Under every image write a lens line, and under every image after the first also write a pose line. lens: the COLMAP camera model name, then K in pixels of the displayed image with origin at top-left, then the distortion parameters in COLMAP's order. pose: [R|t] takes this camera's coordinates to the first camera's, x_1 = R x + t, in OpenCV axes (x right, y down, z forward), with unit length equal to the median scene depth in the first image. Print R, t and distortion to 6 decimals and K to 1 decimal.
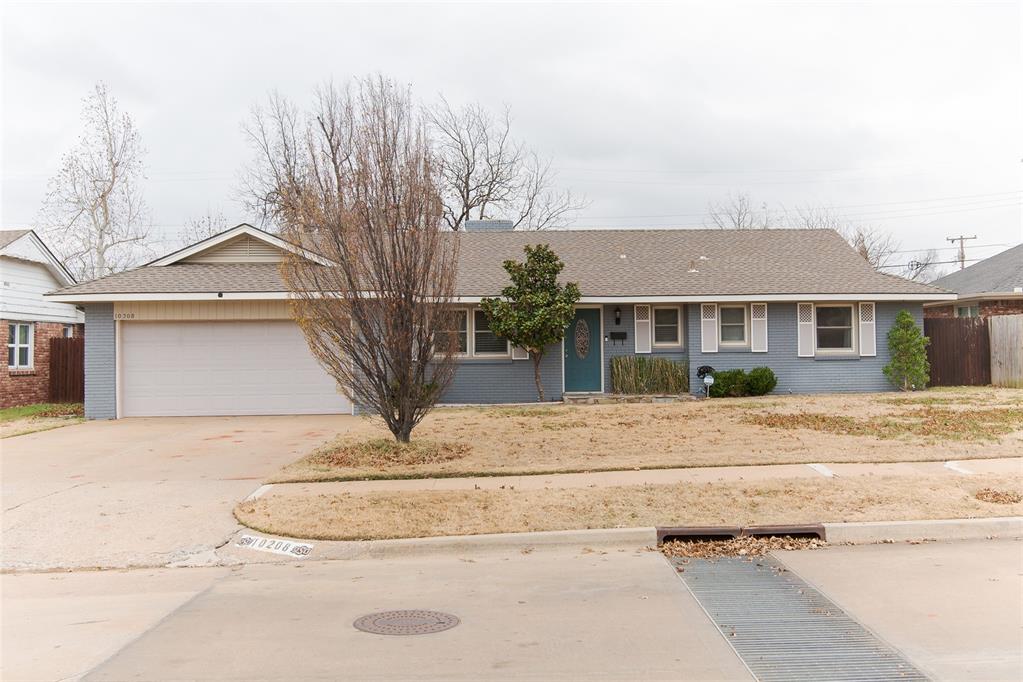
lens RADIAL K [[1091.7, 0, 511.5], [0, 1091.7, 342.5], [0, 0, 1]] dist [-0.002451, 0.000000]
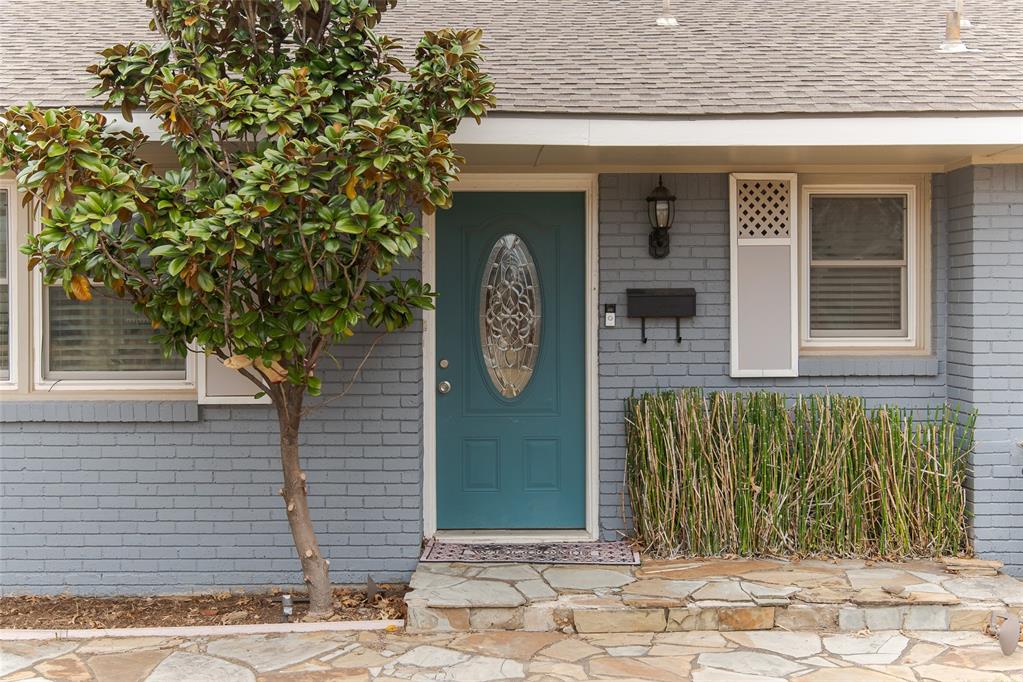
lens RADIAL K [[1238.1, 0, 510.7], [0, 1238.1, 340.0], [0, 0, 1]] dist [0.010077, 0.000000]
pose [[0.999542, 0.005055, 0.029832, 0.057424], [-0.005430, 0.999907, 0.012505, -0.001551], [-0.029766, -0.012662, 0.999477, 0.734414]]
